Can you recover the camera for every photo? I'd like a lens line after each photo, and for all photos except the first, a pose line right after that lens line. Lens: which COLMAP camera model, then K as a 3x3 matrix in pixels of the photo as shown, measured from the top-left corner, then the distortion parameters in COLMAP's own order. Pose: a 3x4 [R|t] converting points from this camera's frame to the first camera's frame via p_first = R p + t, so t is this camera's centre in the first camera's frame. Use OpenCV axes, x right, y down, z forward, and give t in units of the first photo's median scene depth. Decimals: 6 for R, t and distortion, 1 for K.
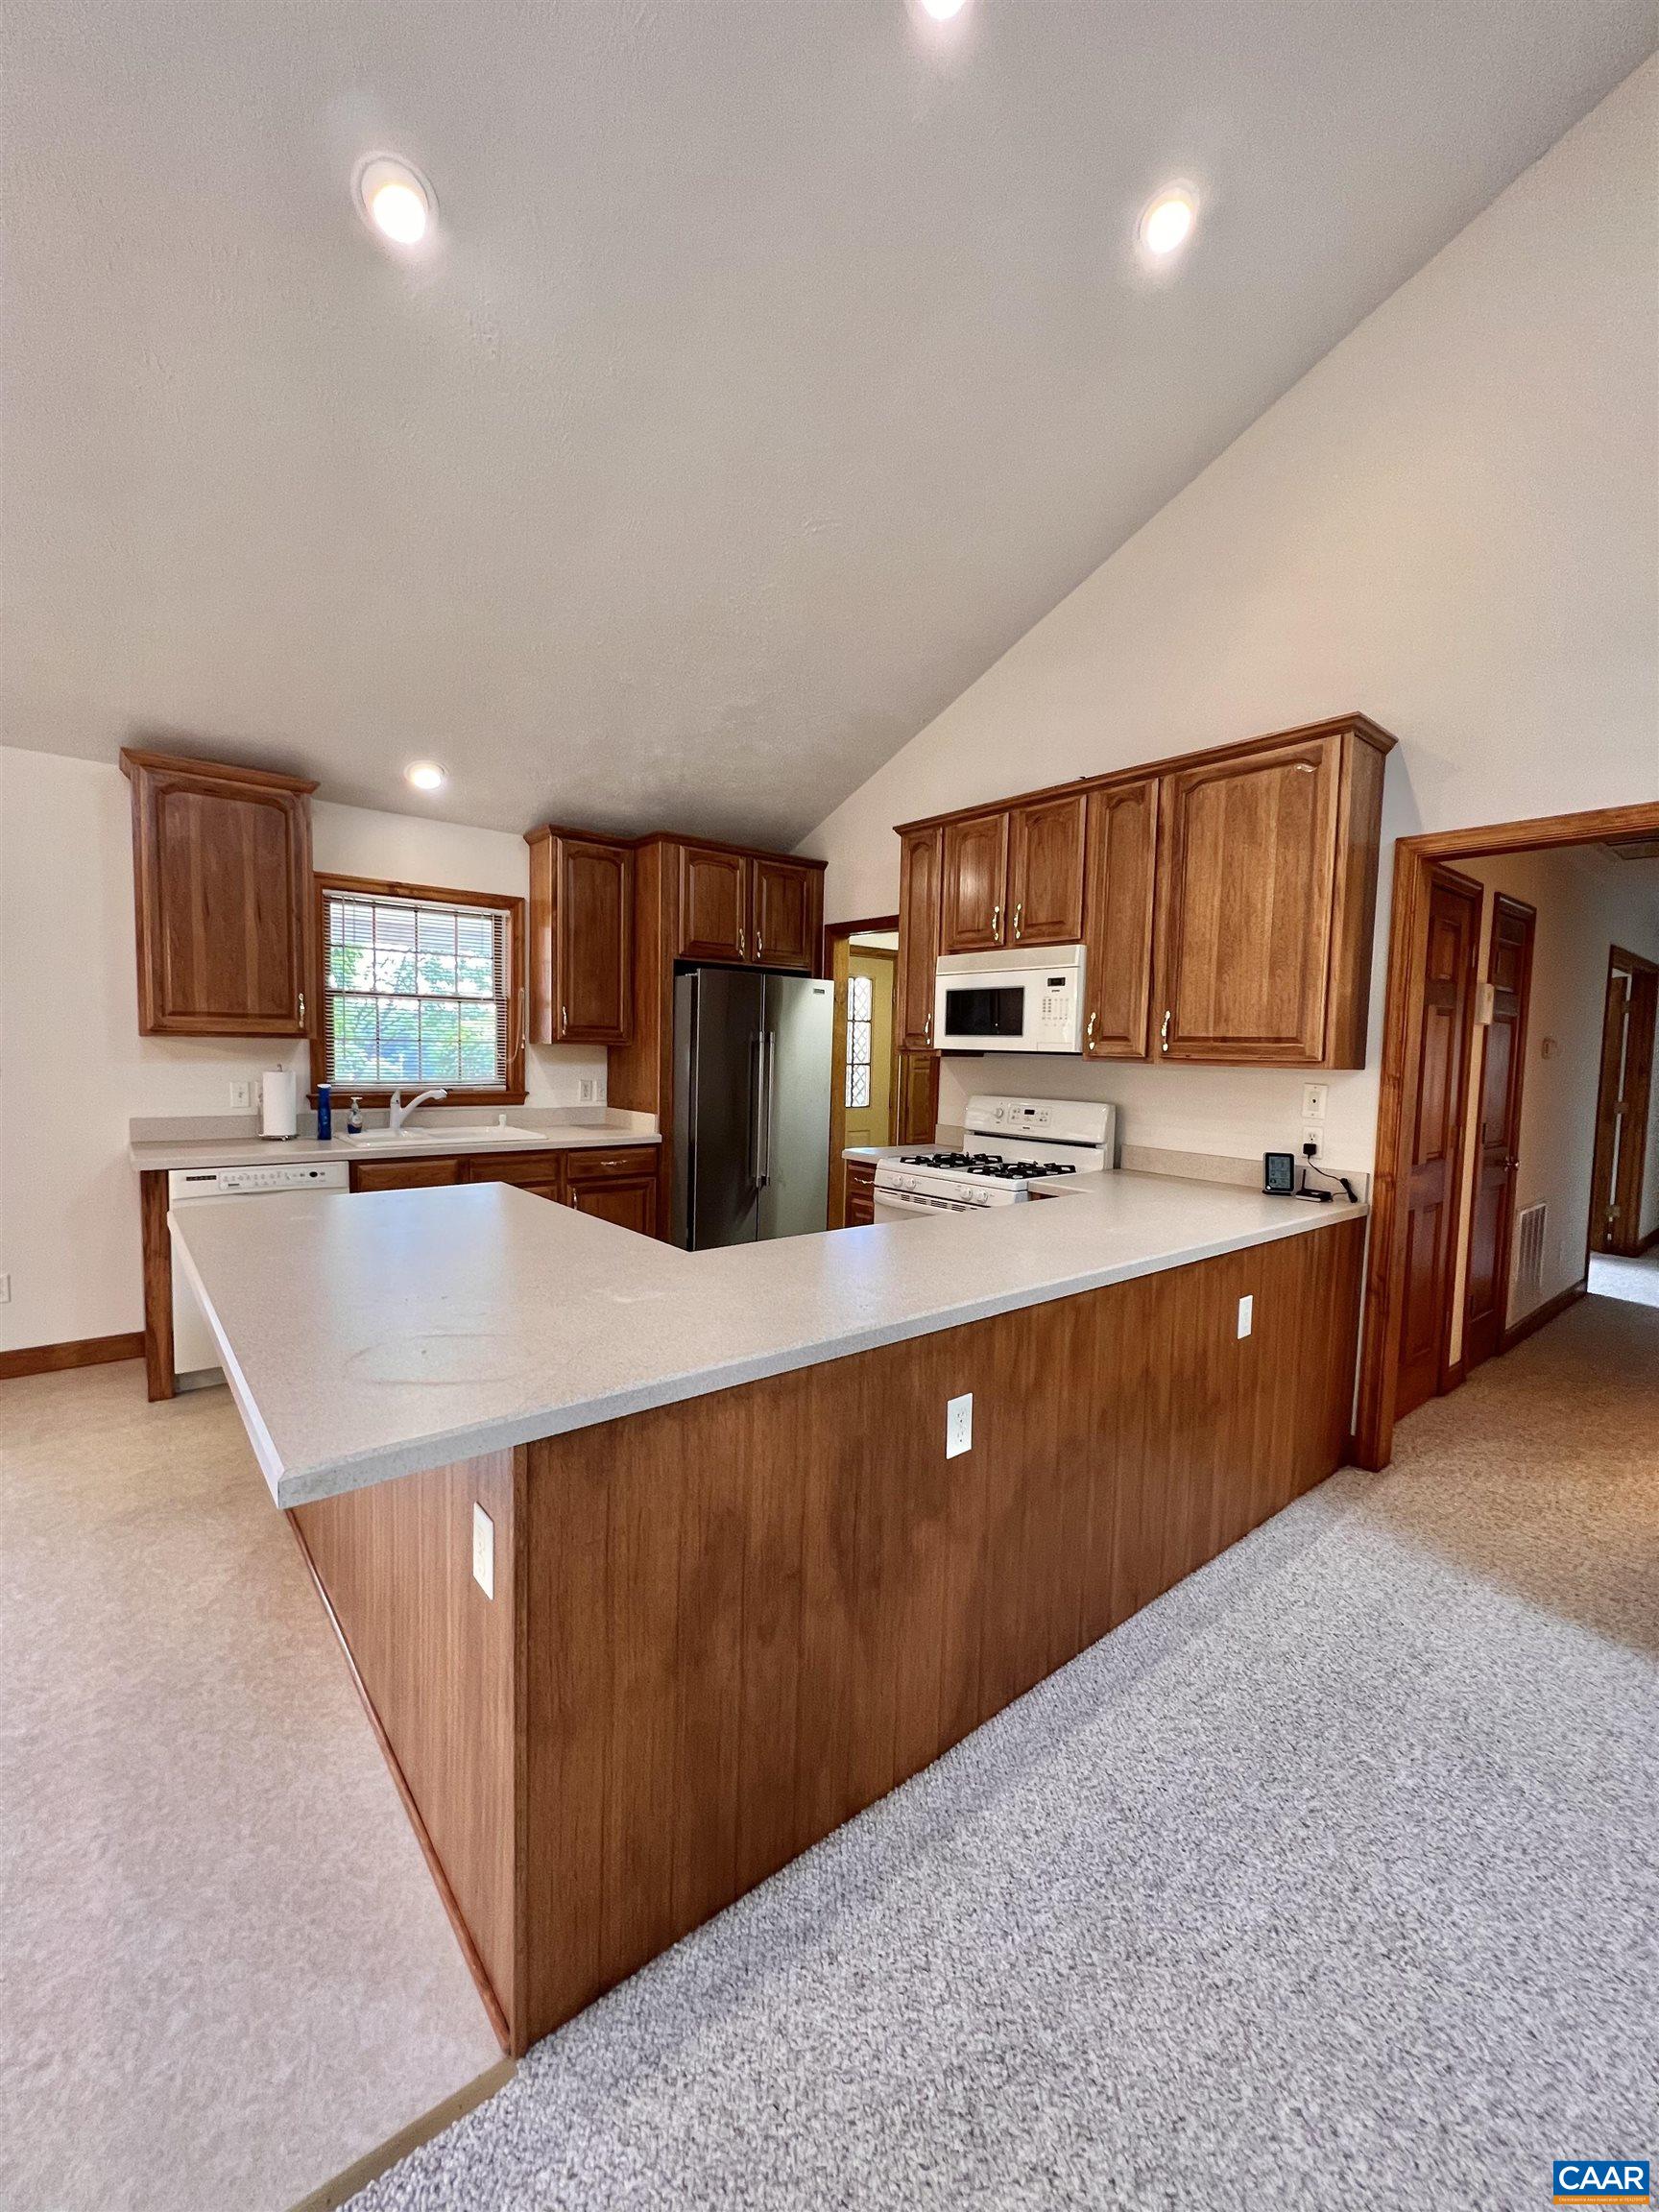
lens RADIAL K [[883.9, 0, 828.6], [0, 883.9, 1107.0], [0, 0, 1]] dist [-0.002634, 0.001014]
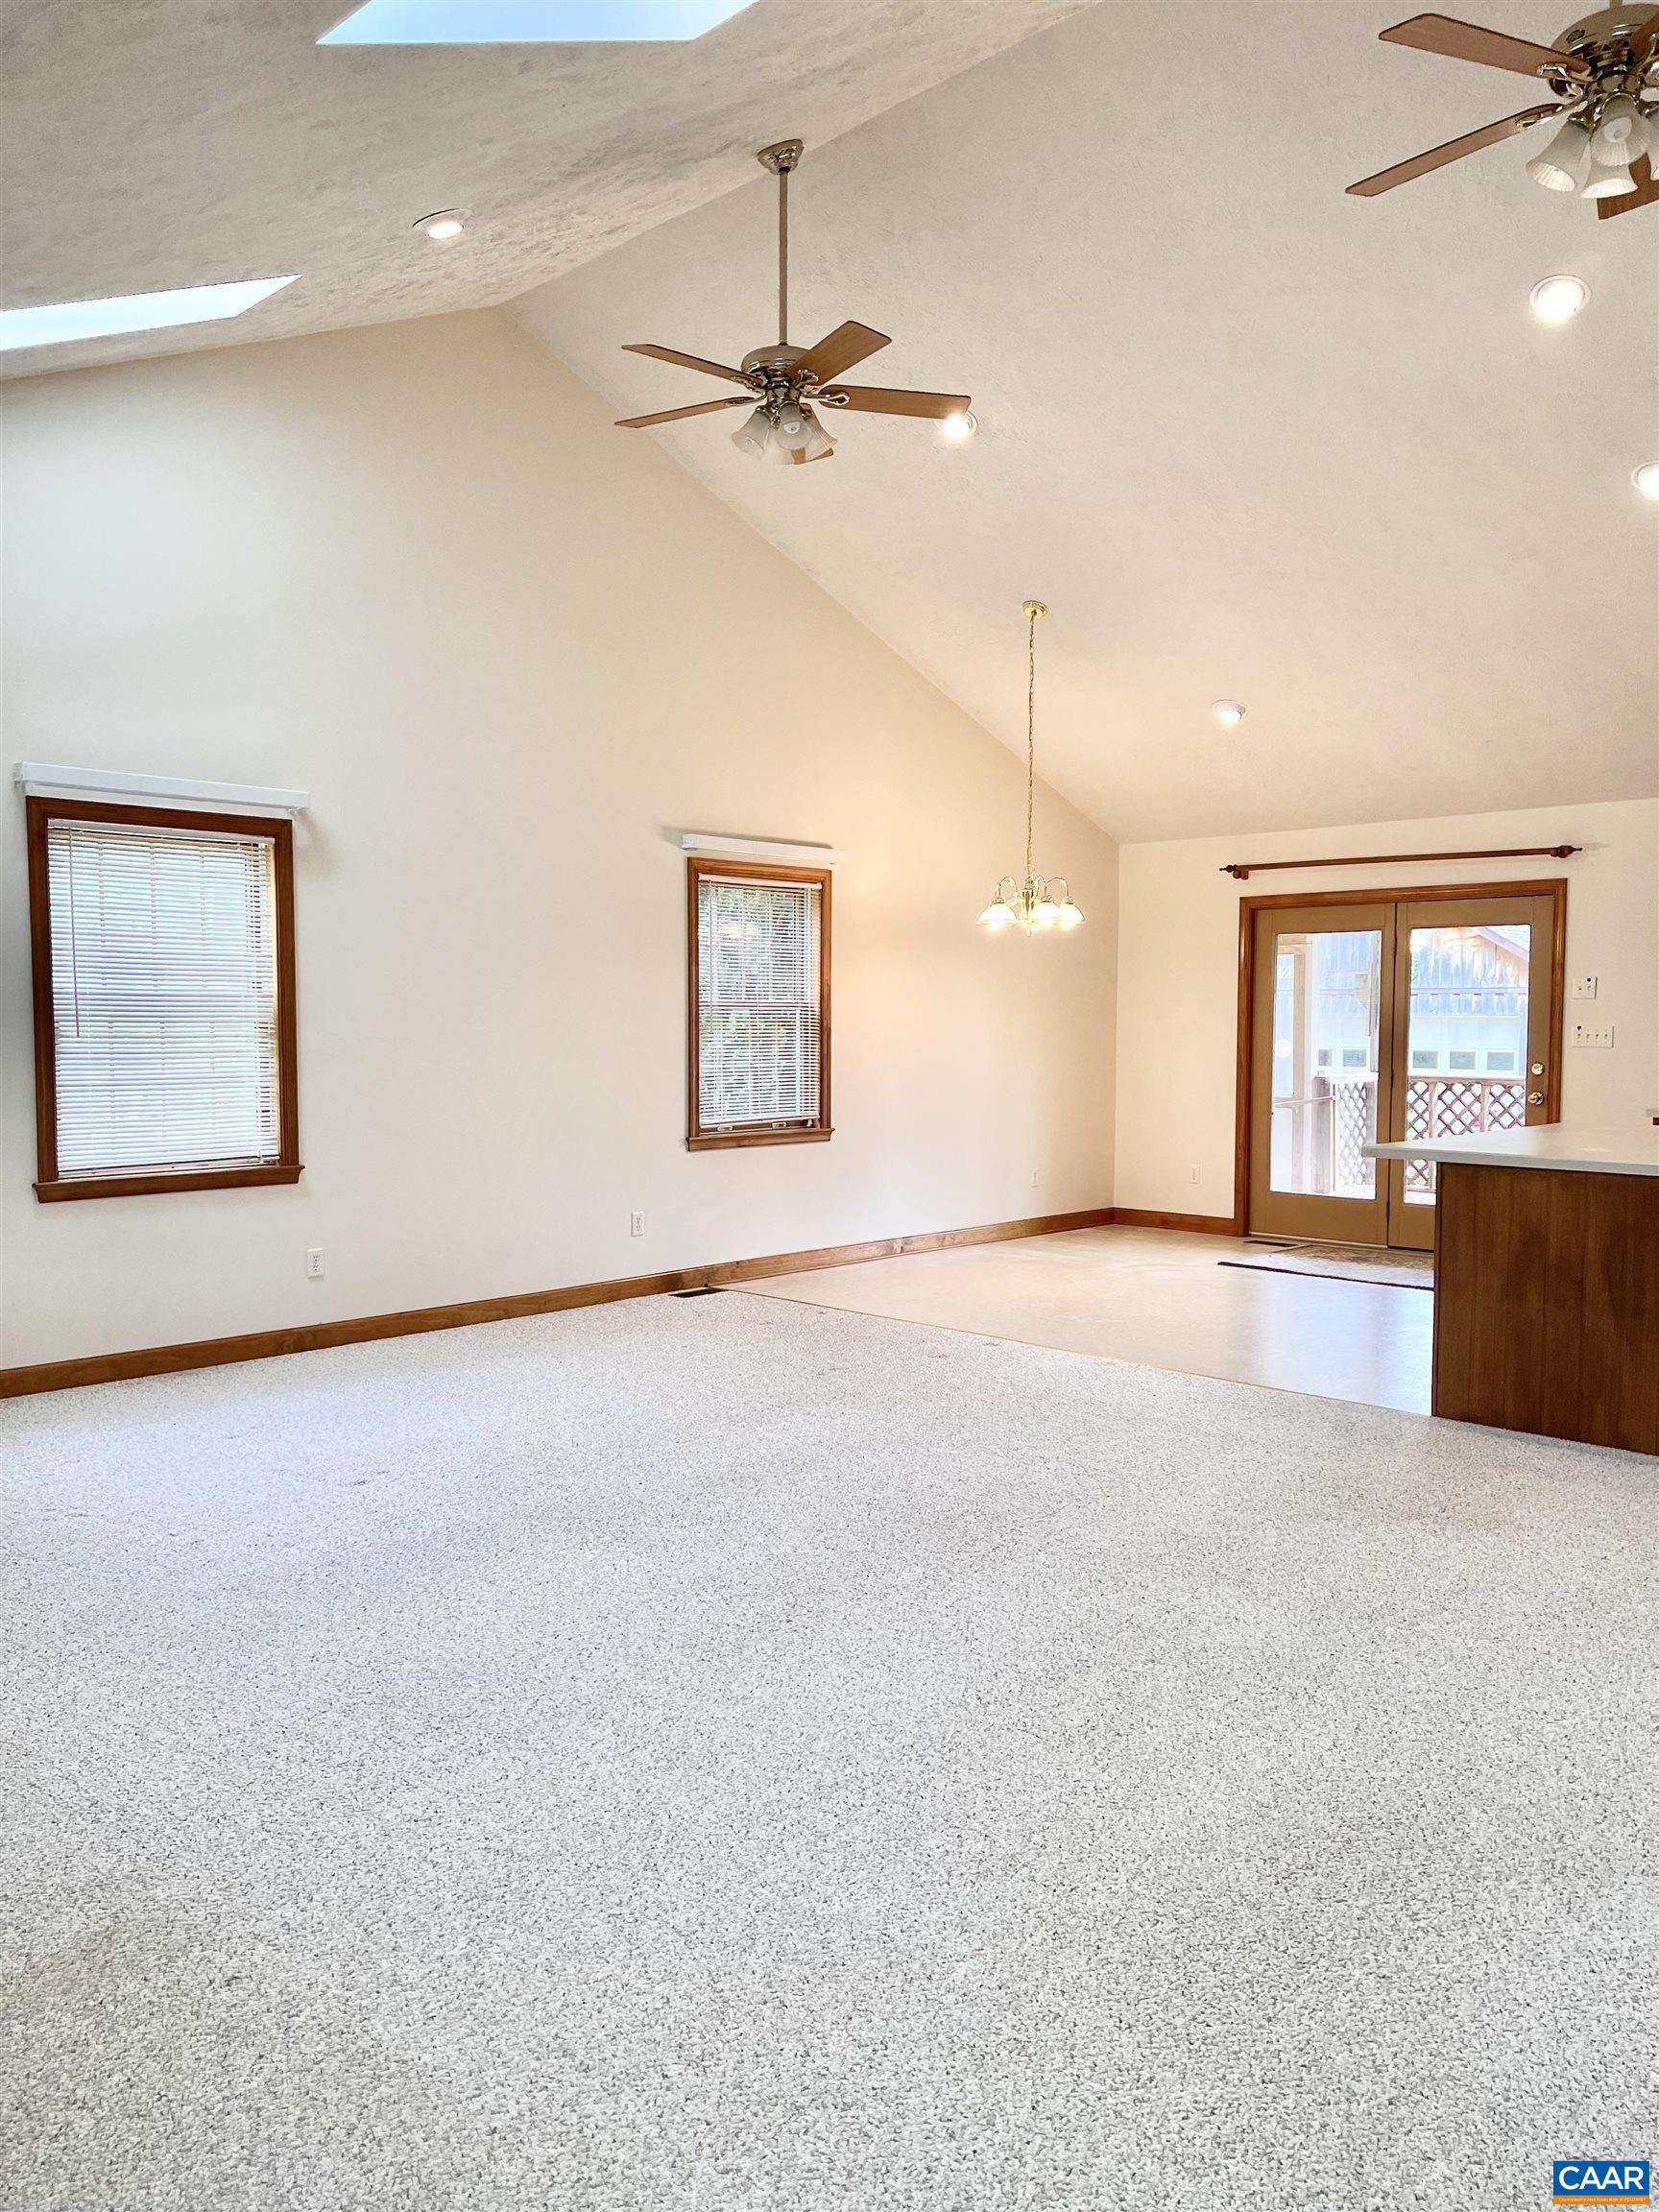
lens RADIAL K [[1659.8, 0, 828.8], [0, 1659.8, 1110.7], [0, 0, 1]] dist [0.027115, -0.010420]
pose [[0.097236, 0.031968, -0.994748, 1.356222], [-0.068127, 0.997353, 0.025392, 0.071848], [0.992927, 0.065300, 0.099156, -0.396575]]
